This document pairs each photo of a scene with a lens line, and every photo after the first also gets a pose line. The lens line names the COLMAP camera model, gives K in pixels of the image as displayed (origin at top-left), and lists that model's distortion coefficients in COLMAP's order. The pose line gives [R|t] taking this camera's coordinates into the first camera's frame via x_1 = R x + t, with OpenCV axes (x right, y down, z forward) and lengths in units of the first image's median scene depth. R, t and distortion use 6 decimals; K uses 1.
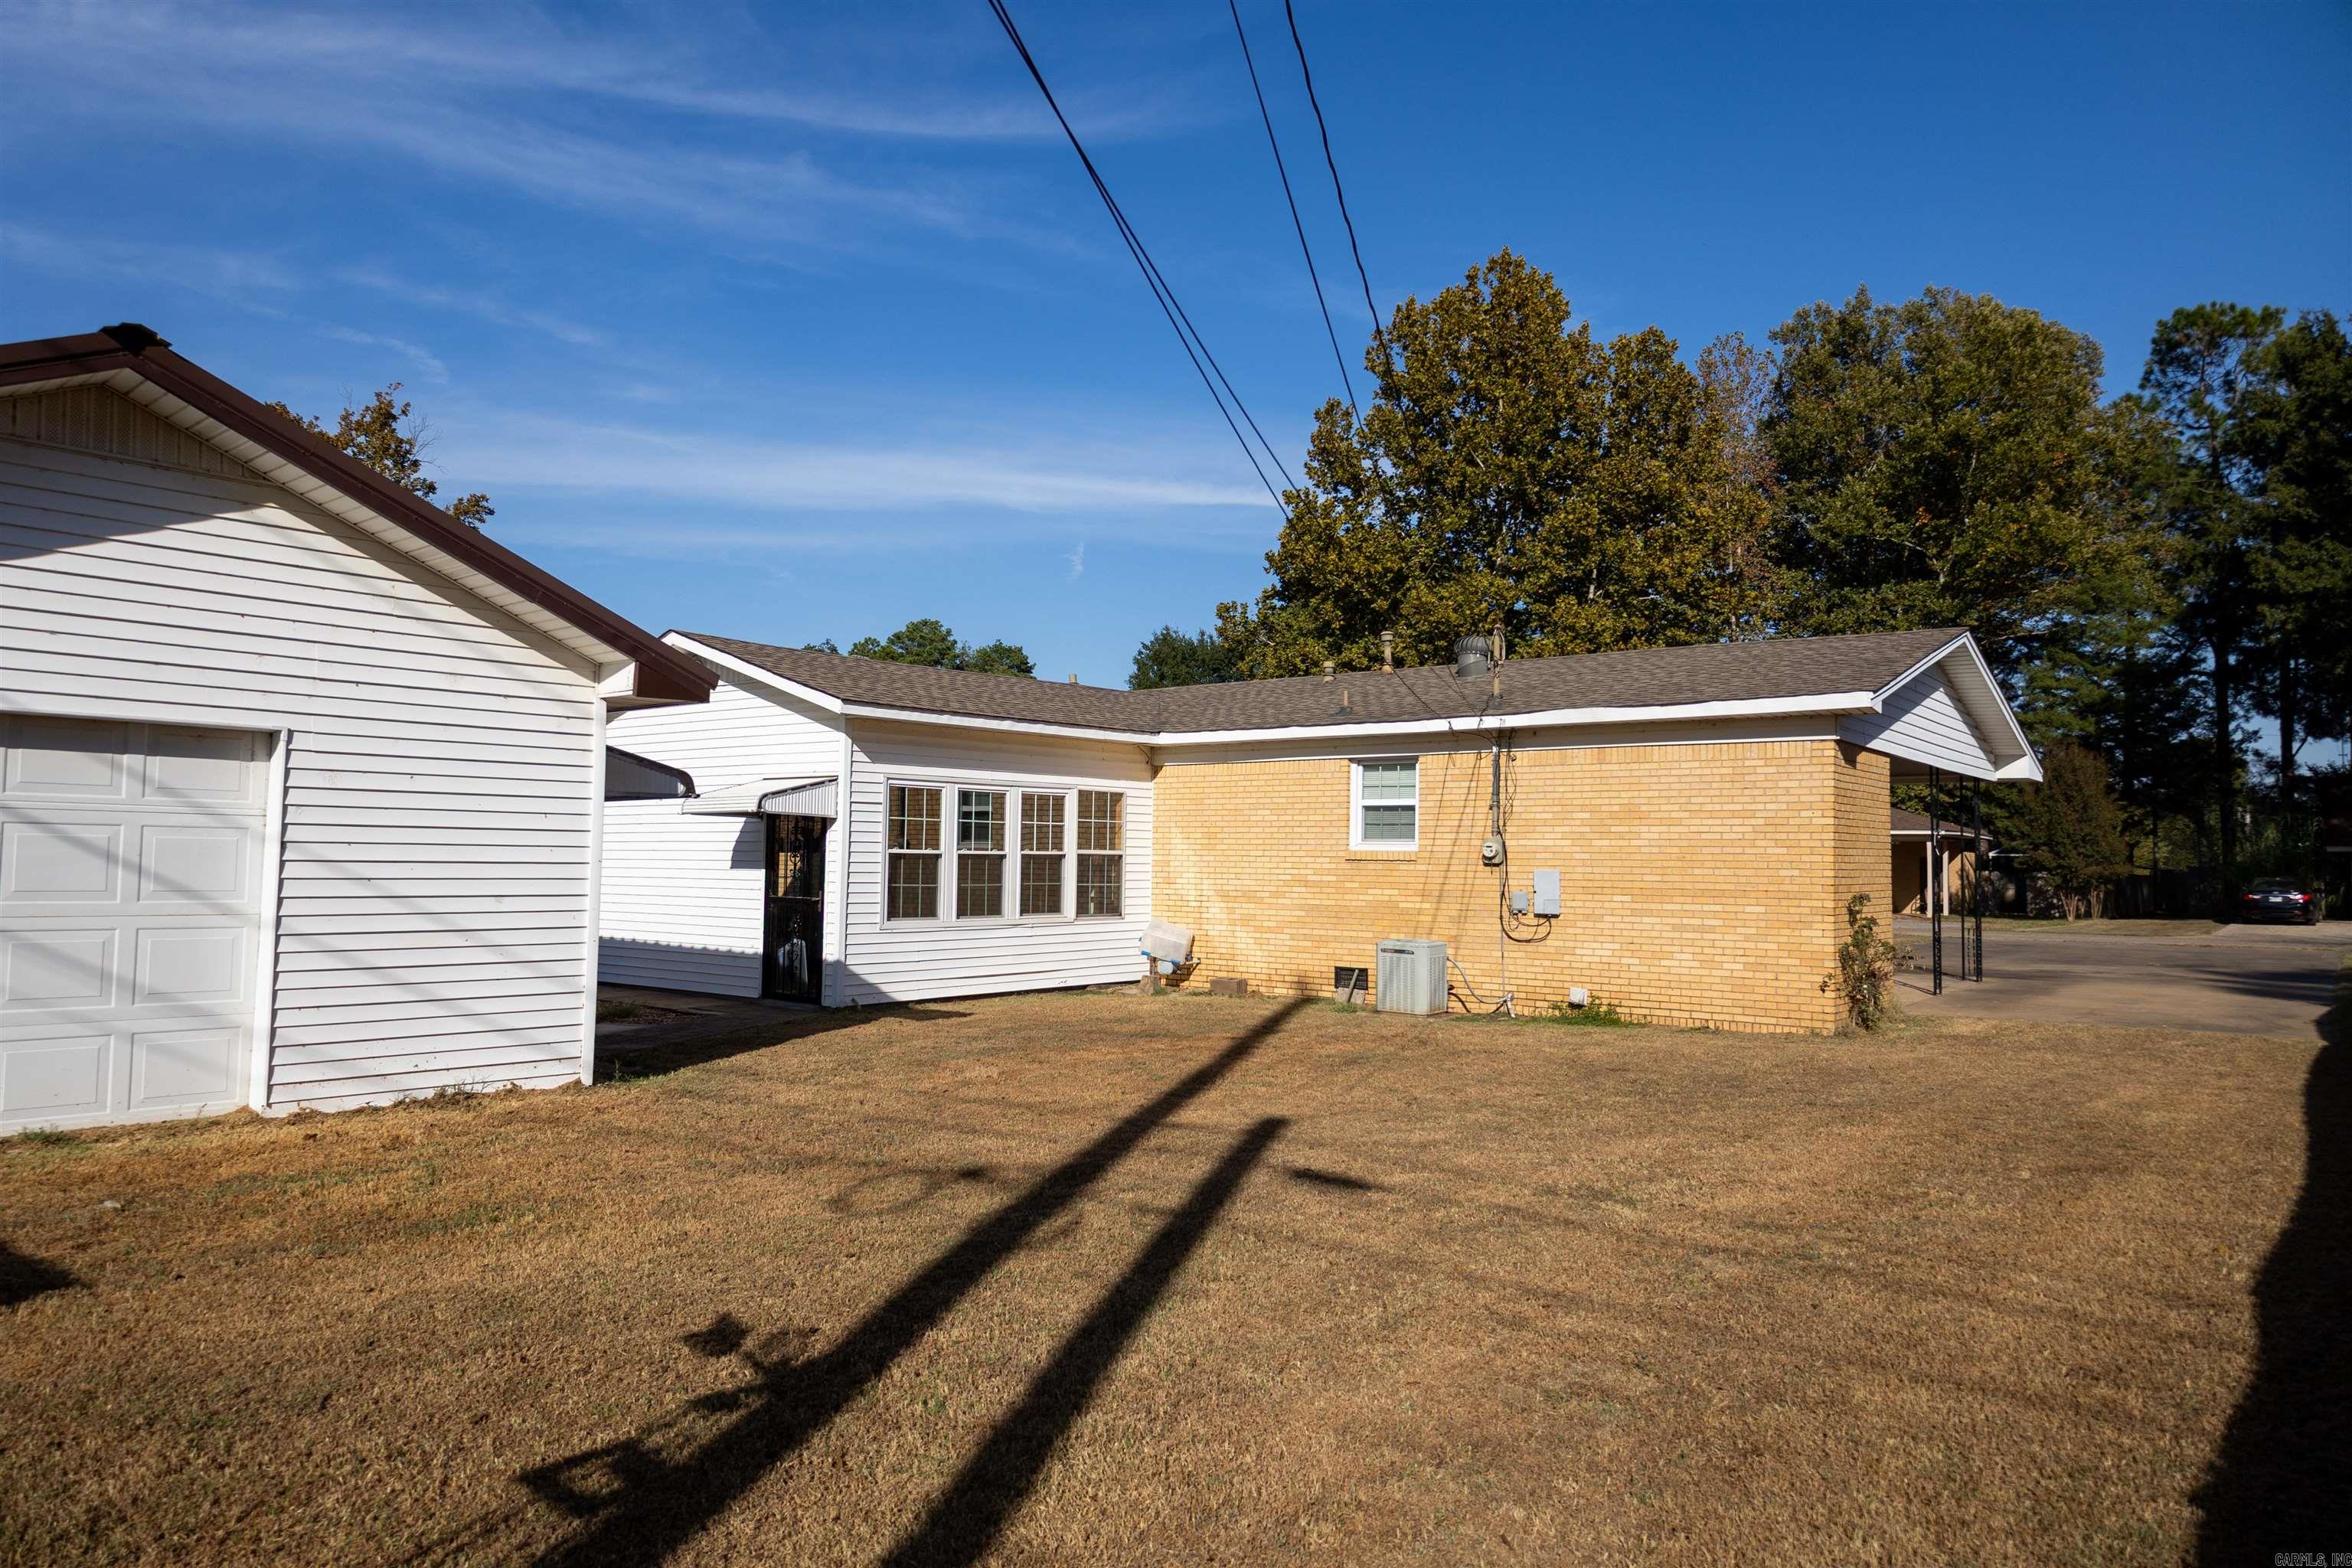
lens RADIAL K [[1500.4, 0, 1191.8], [0, 1500.4, 796.3], [0, 0, 1]] dist [-0.012759, 0.004501]
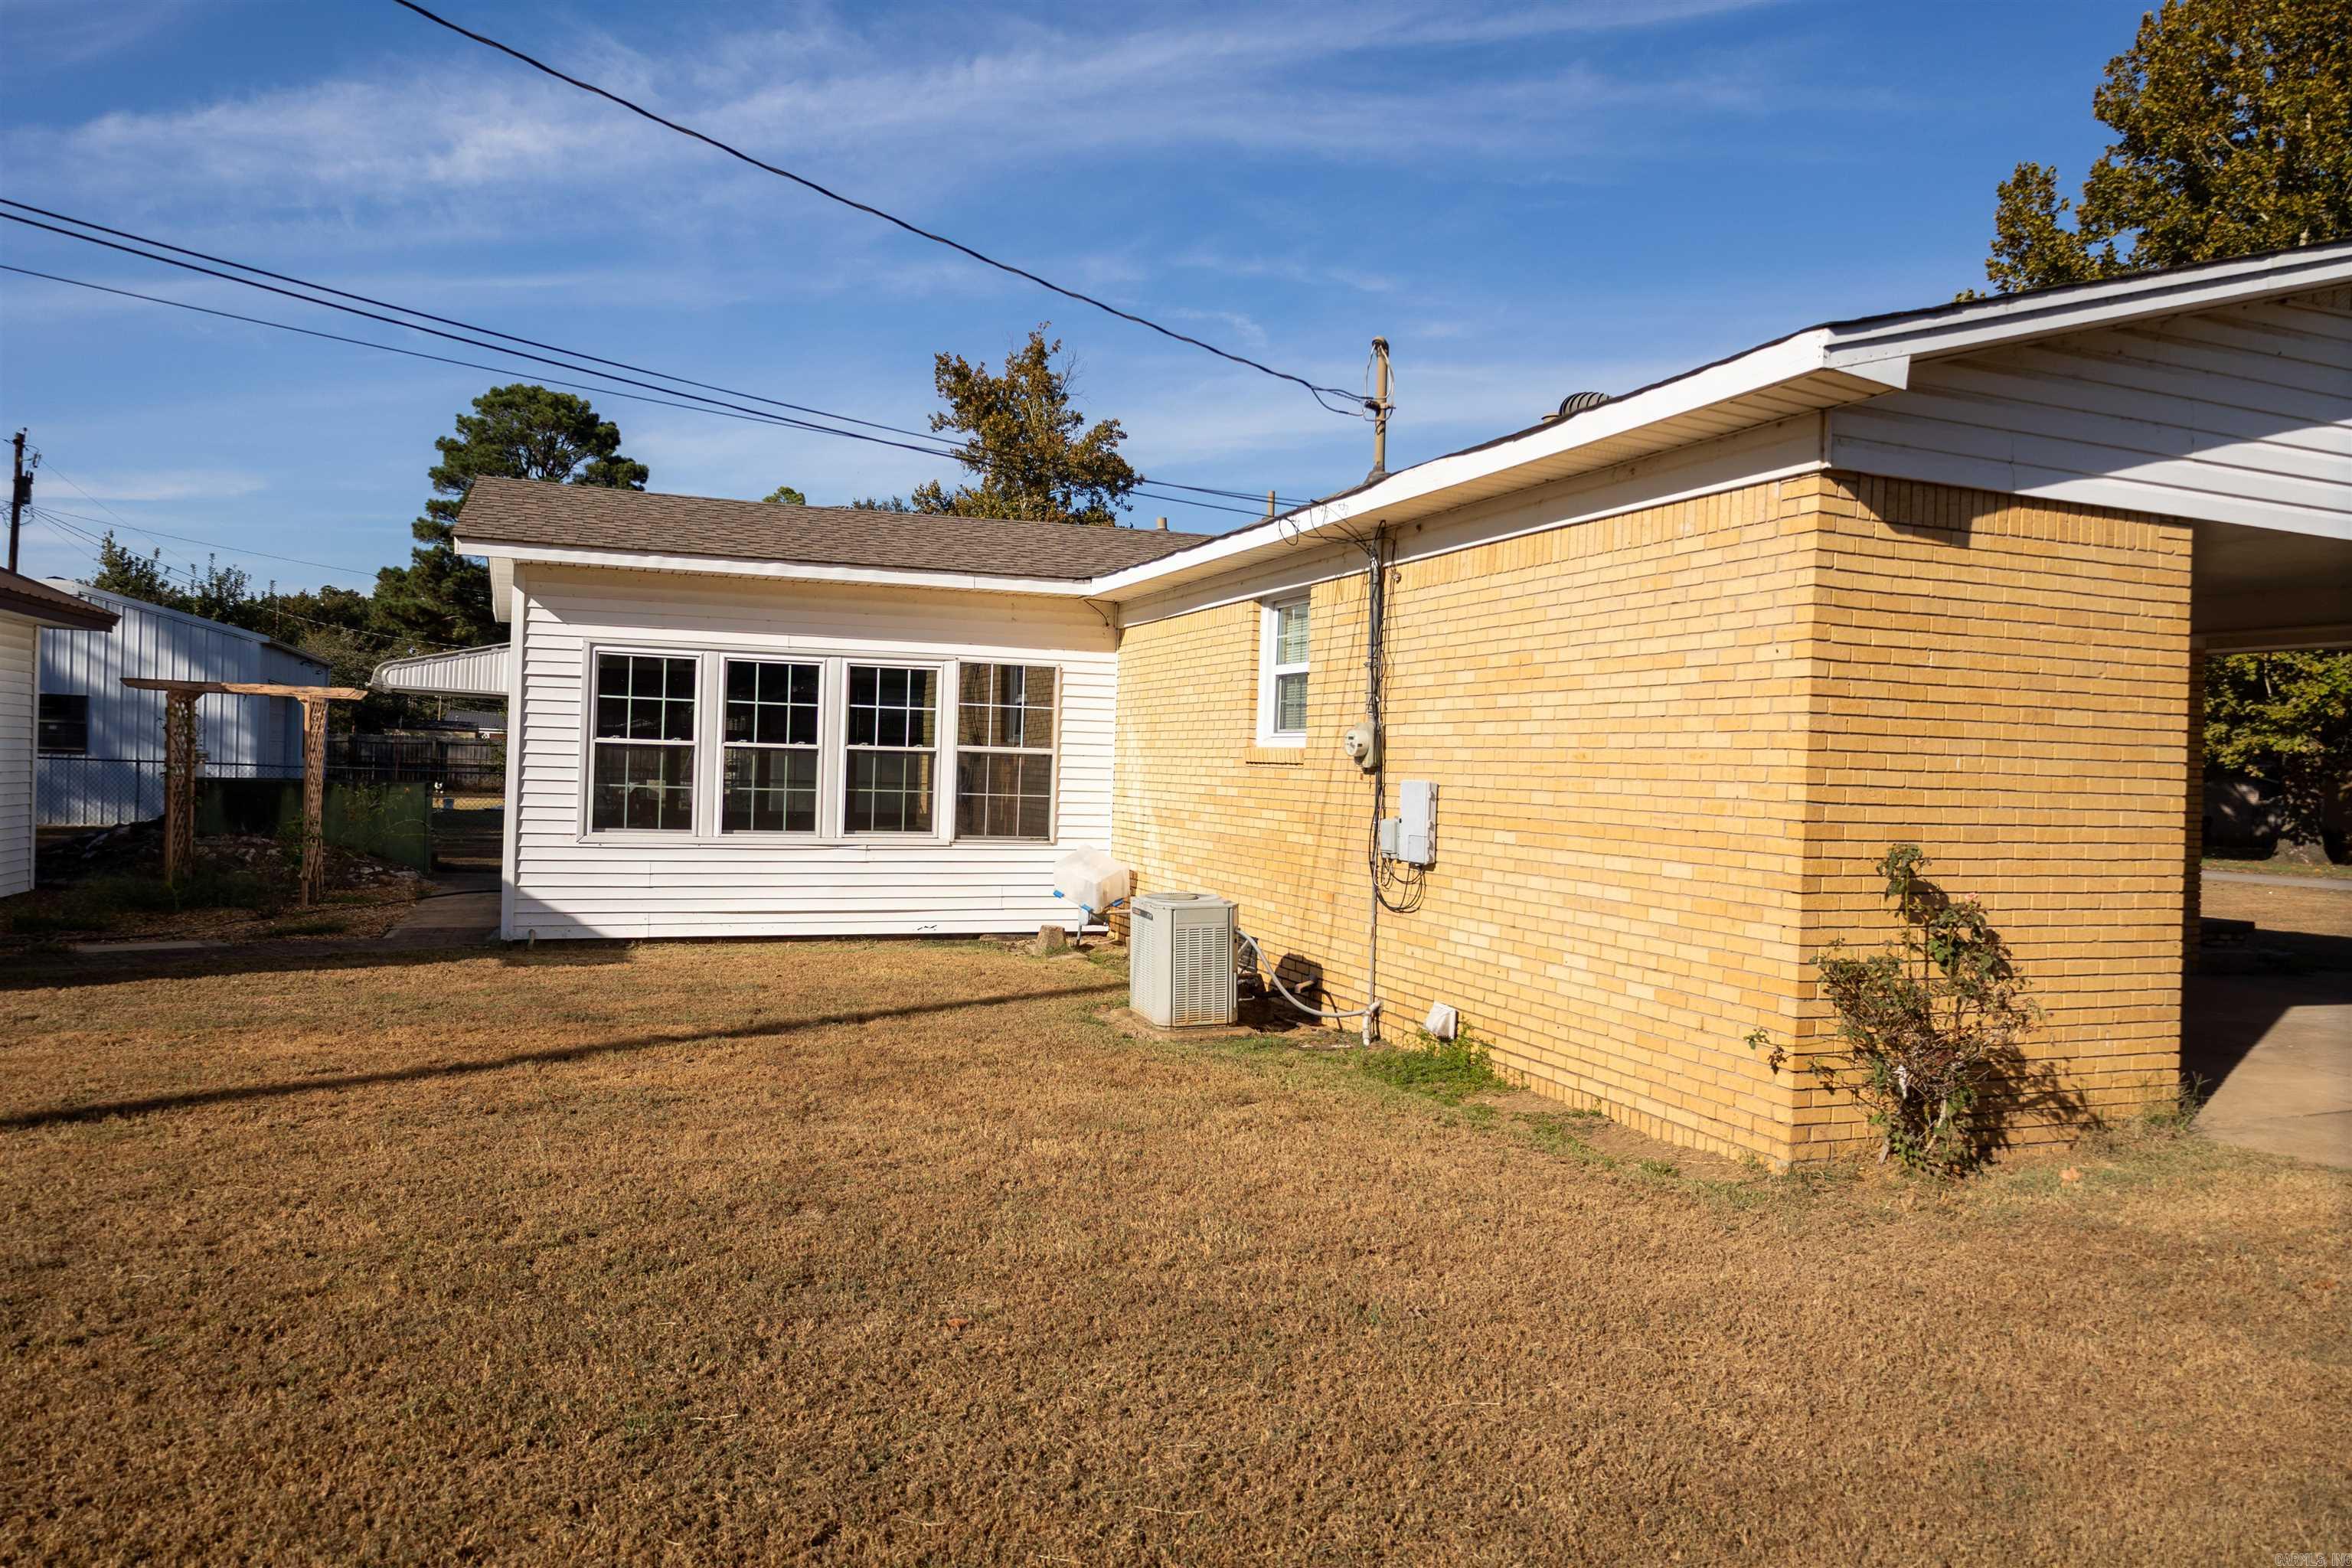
lens RADIAL K [[1500.4, 0, 1157.8], [0, 1500.4, 776.3], [0, 0, 1]] dist [-0.012759, 0.004501]
pose [[0.863651, 0.016401, -0.503824, 0.424618], [0.002551, 0.999316, 0.036903, 0.027448], [0.504084, -0.033157, 0.863018, 0.484324]]
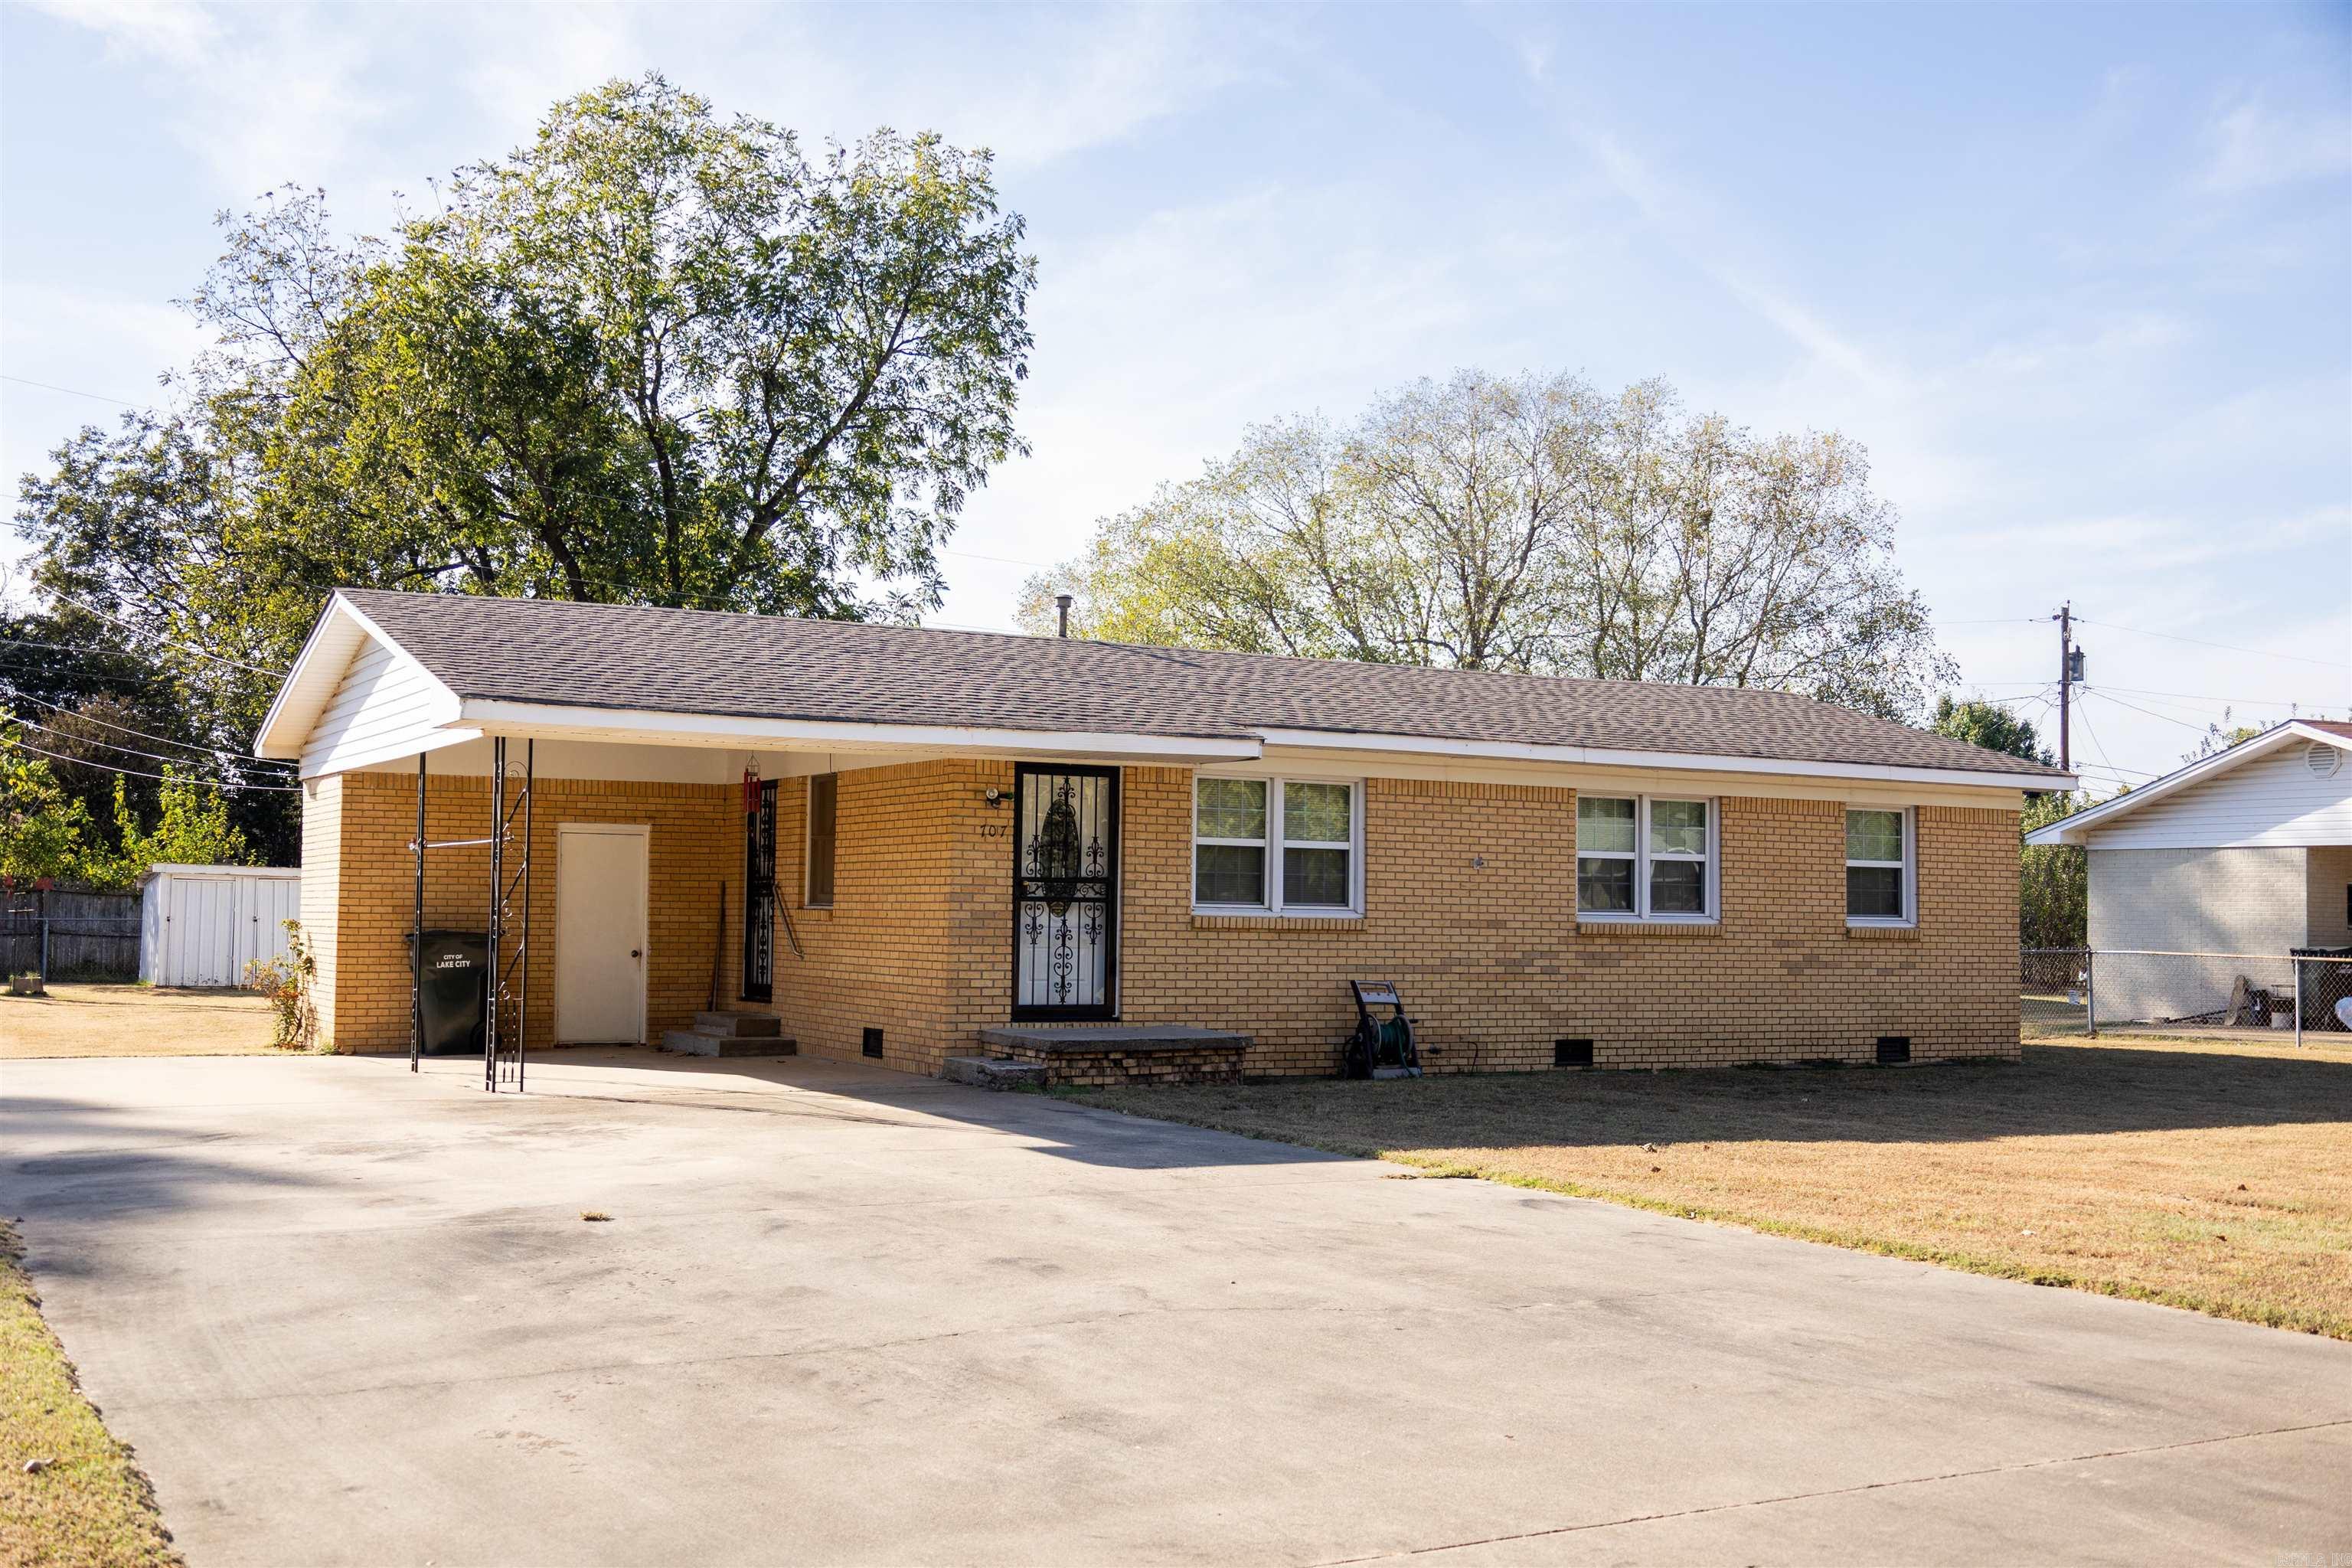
lens RADIAL K [[2366.1, 0, 1177.5], [0, 2366.1, 794.1], [0, 0, 1]] dist [-0.007411, 0.000000]
pose [[-0.386729, -0.066526, -0.919791, 1.498306], [0.022219, 0.996433, -0.081411, 0.108304], [0.921926, -0.051920, -0.383871, 1.916786]]
